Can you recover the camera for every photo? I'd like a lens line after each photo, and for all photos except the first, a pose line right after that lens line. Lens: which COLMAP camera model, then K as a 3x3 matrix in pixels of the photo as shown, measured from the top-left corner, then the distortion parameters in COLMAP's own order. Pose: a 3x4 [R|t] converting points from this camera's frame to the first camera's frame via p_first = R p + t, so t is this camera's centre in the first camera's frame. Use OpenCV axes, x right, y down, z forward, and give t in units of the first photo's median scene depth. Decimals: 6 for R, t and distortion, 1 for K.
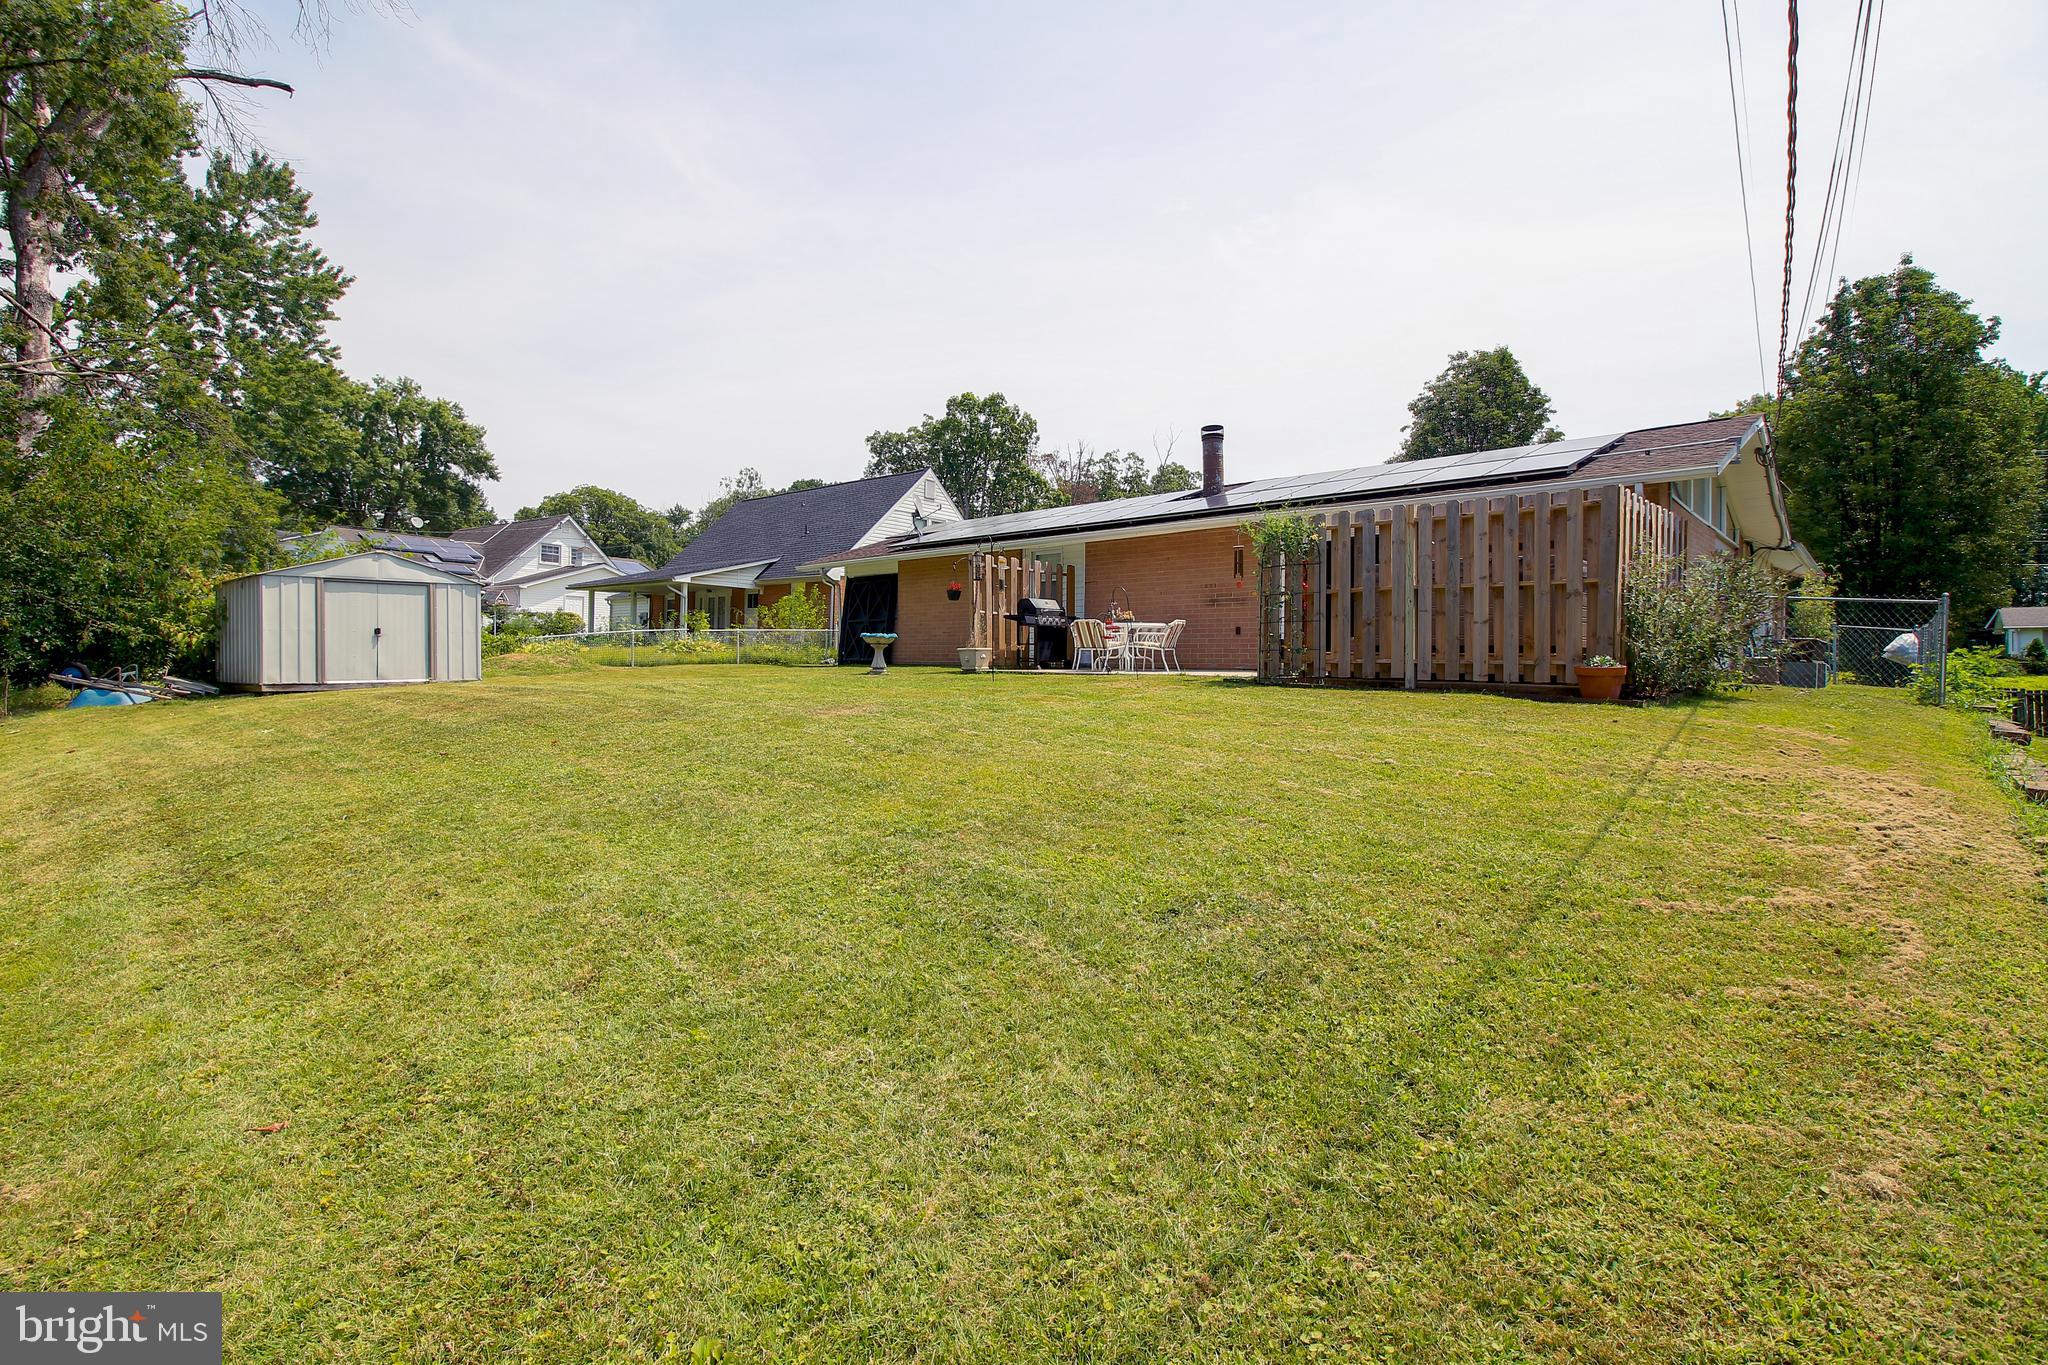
lens RADIAL K [[969.7, 0, 1024.0], [0, 969.7, 682.5], [0, 0, 1]] dist [-0.000037, -0.000234]
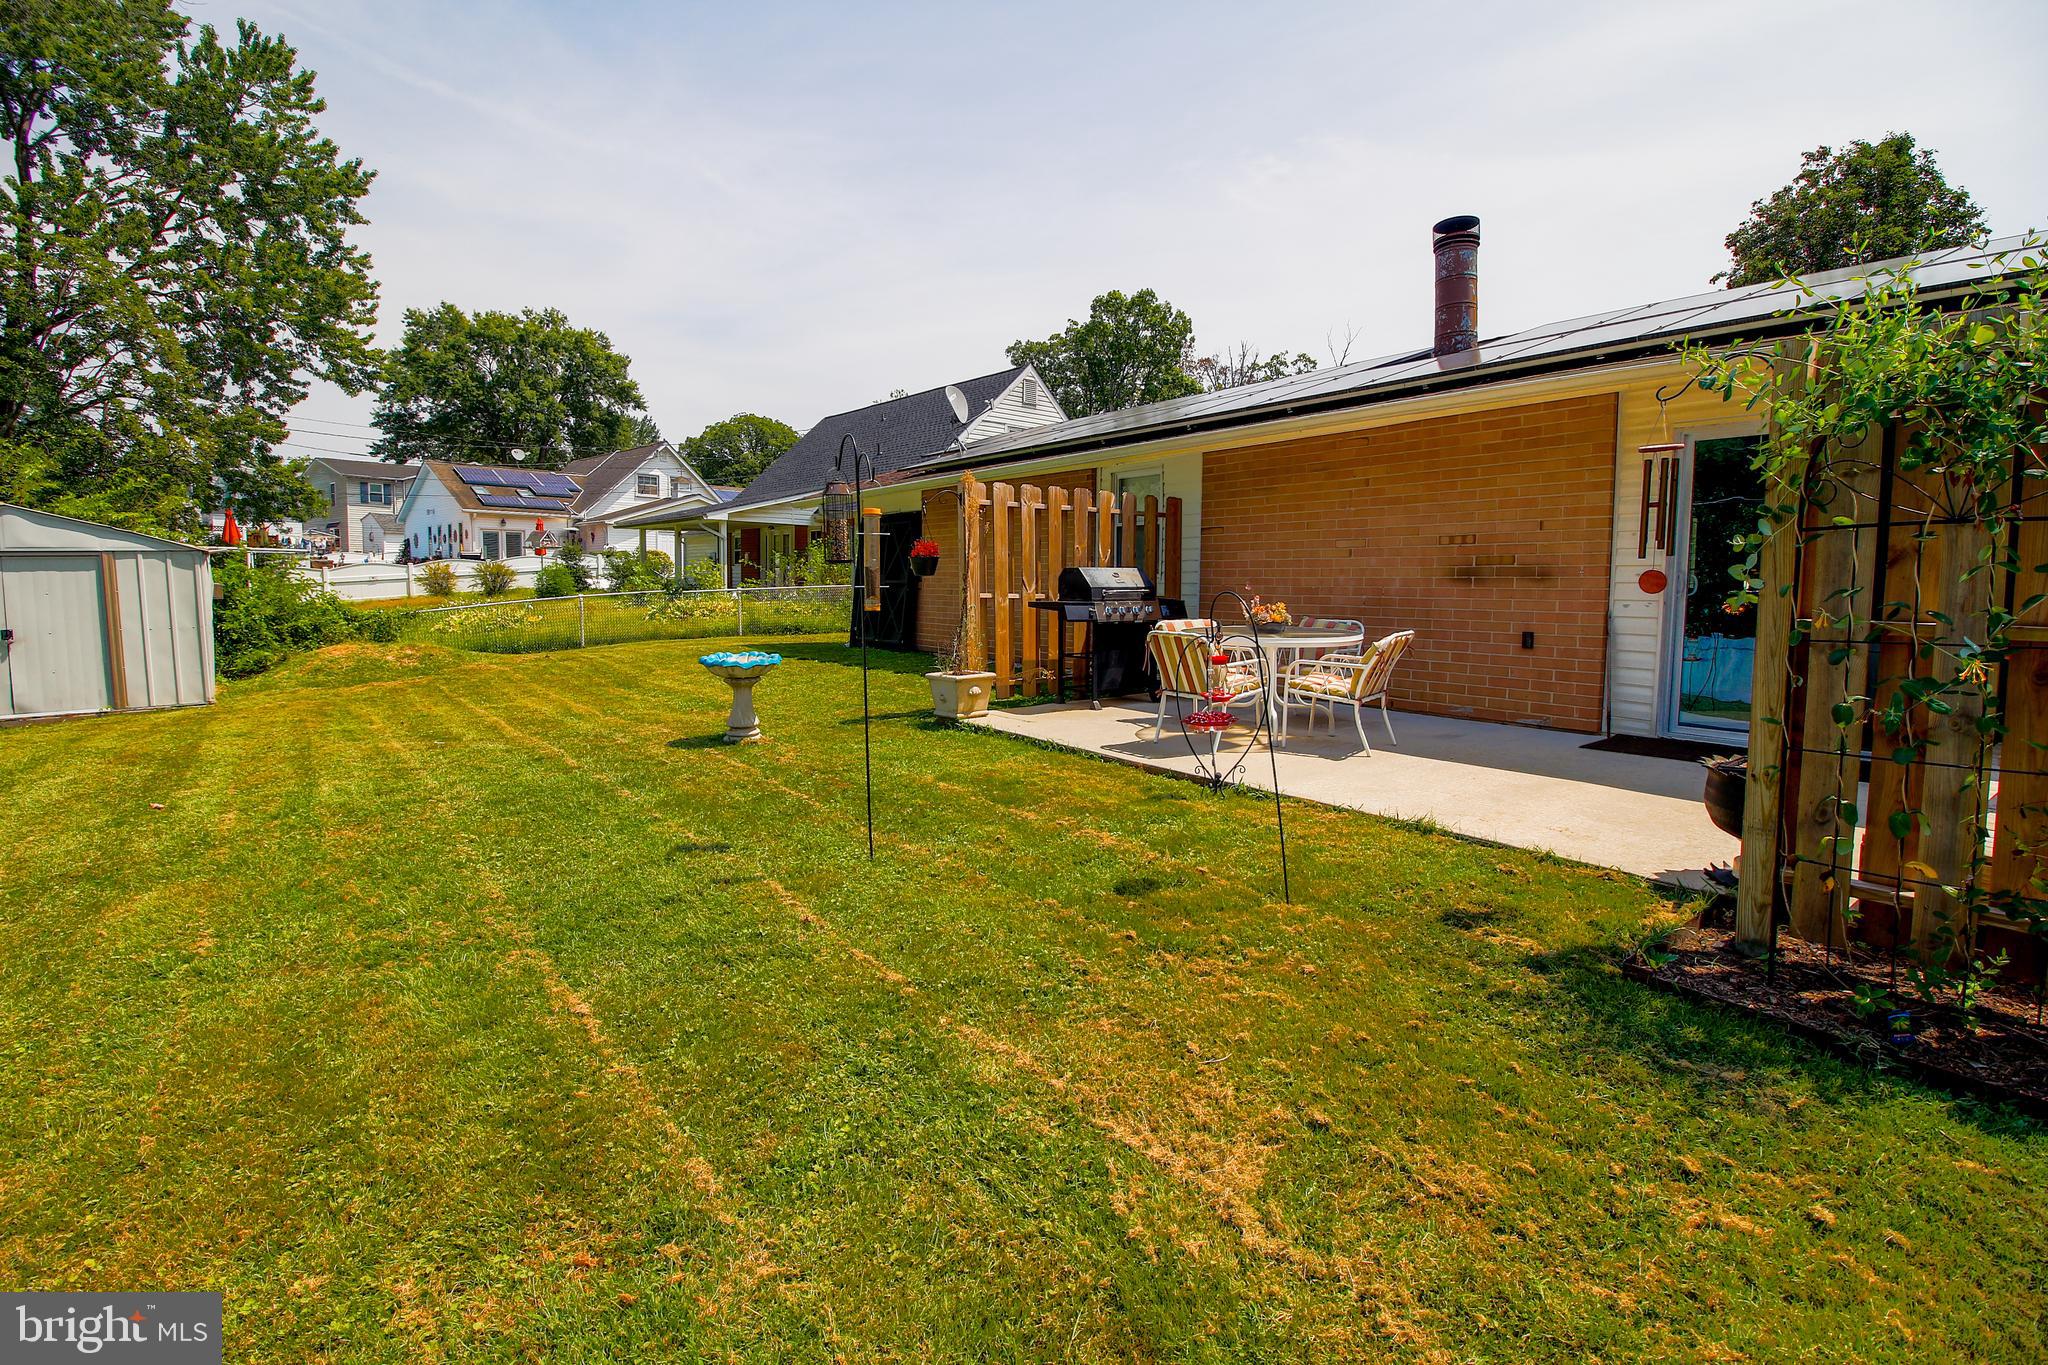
lens RADIAL K [[960.0, 0, 1030.3], [0, 960.0, 680.0], [0, 0, 1]] dist [-0.001707, -0.018583]
pose [[0.987093, 0.011586, -0.159731, 0.026940], [0.001193, 0.996820, 0.079676, -0.030306], [0.160146, -0.078838, 0.983940, 0.221834]]
